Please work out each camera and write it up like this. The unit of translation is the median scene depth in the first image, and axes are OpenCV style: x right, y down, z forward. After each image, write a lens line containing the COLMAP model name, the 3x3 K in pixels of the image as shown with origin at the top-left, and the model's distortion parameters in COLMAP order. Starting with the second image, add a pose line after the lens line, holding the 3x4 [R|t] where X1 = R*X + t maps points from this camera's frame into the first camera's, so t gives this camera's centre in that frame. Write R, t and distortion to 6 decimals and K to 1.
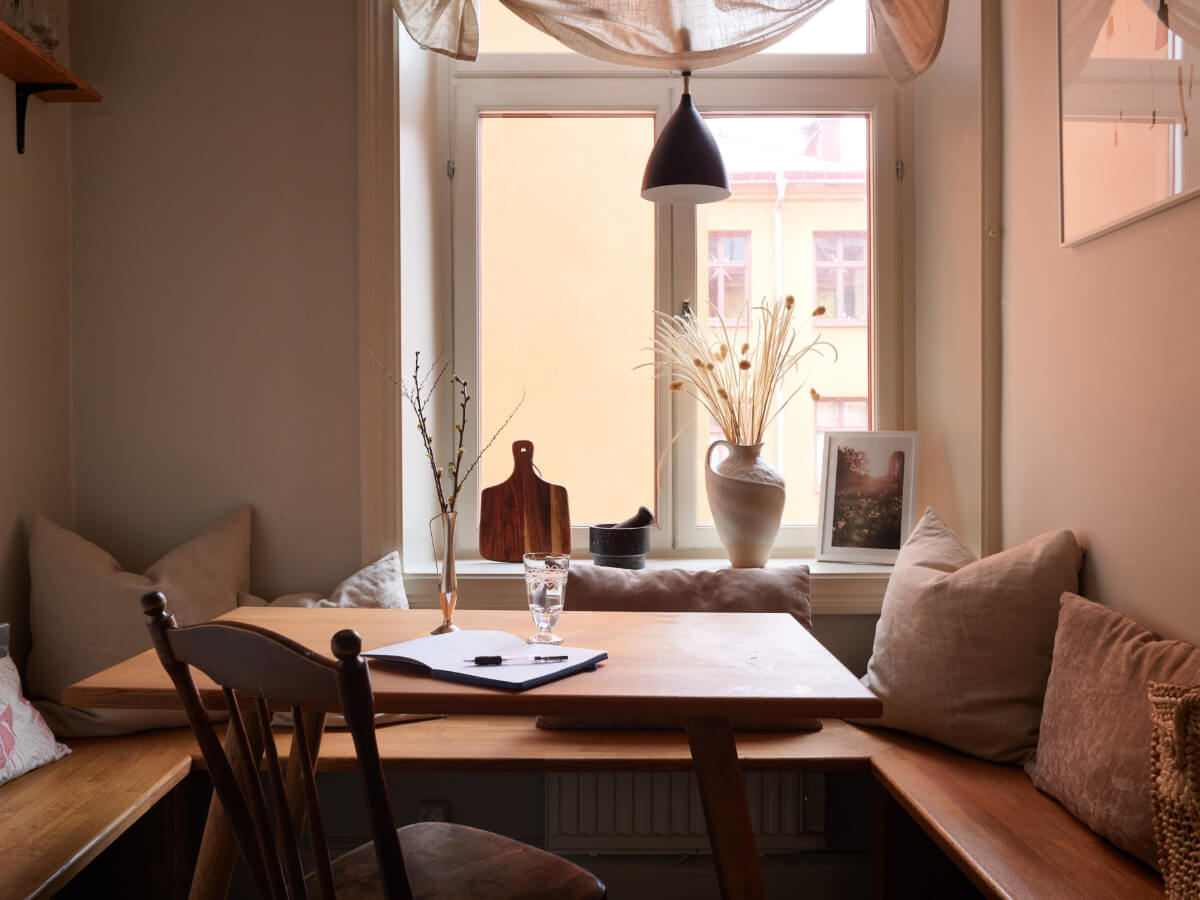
lens RADIAL K [[1041.2, 0, 598.7], [0, 1041.2, 445.9], [0, 0, 1]] dist [0.015316, -0.042123]
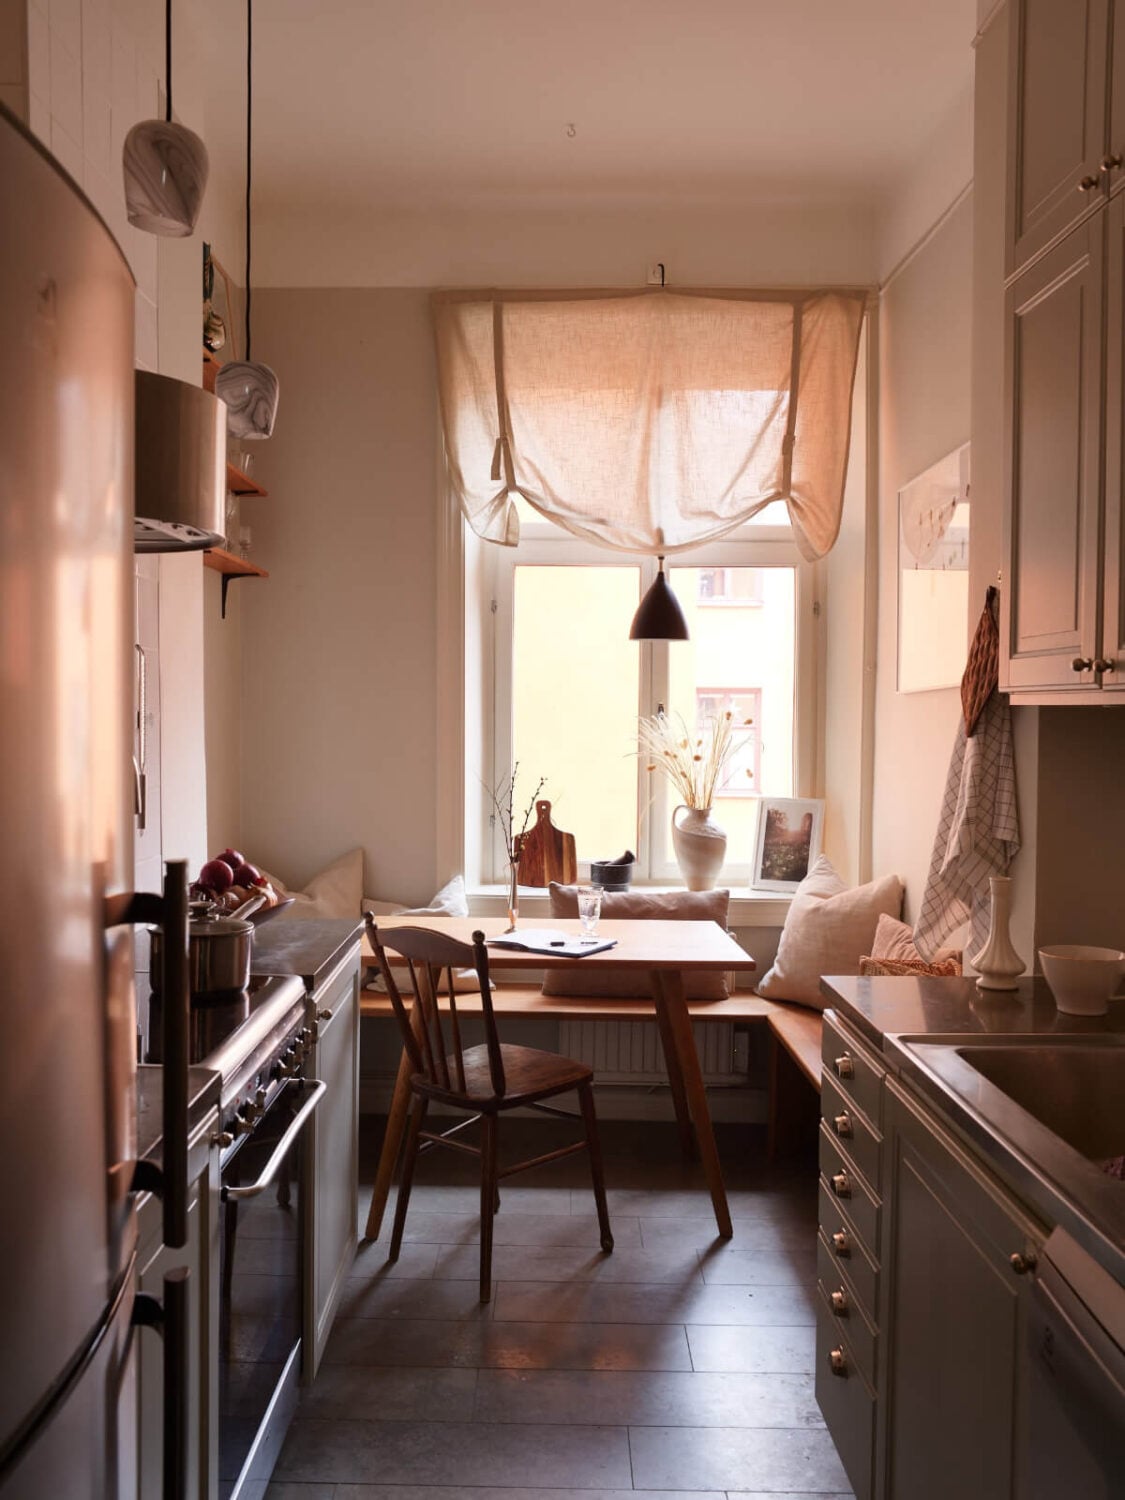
lens RADIAL K [[1301.6, 0, 559.9], [0, 1301.6, 751.7], [0, 0, 1]] dist [0.015316, -0.042123]
pose [[0.999805, 0.011923, -0.015763, -0.025406], [-0.011548, 0.999653, 0.023691, -0.121663], [0.016040, -0.023504, 0.999595, -0.813554]]
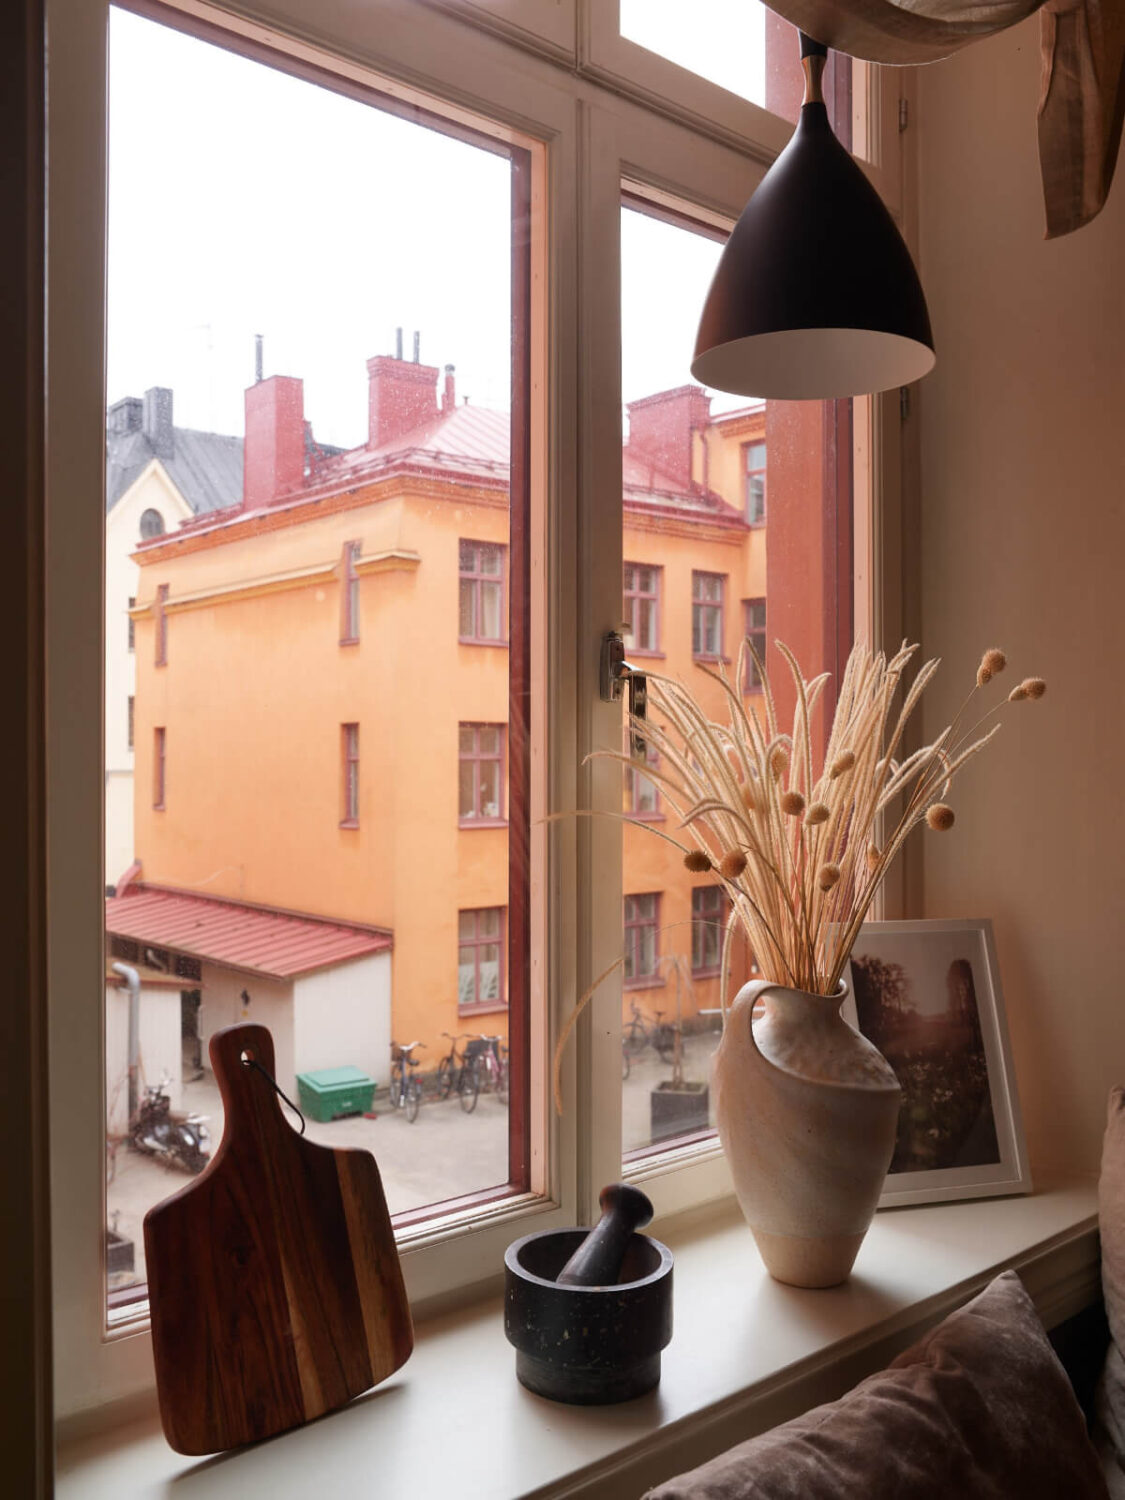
lens RADIAL K [[1301.6, 0, 564.5], [0, 1301.6, 750.3], [0, 0, 1]] dist [0.015316, -0.042123]
pose [[0.763444, 0.004536, 0.645858, -0.281960], [0.004459, 0.999915, -0.012293, -0.094175], [-0.645859, 0.012264, 0.763359, 0.668012]]
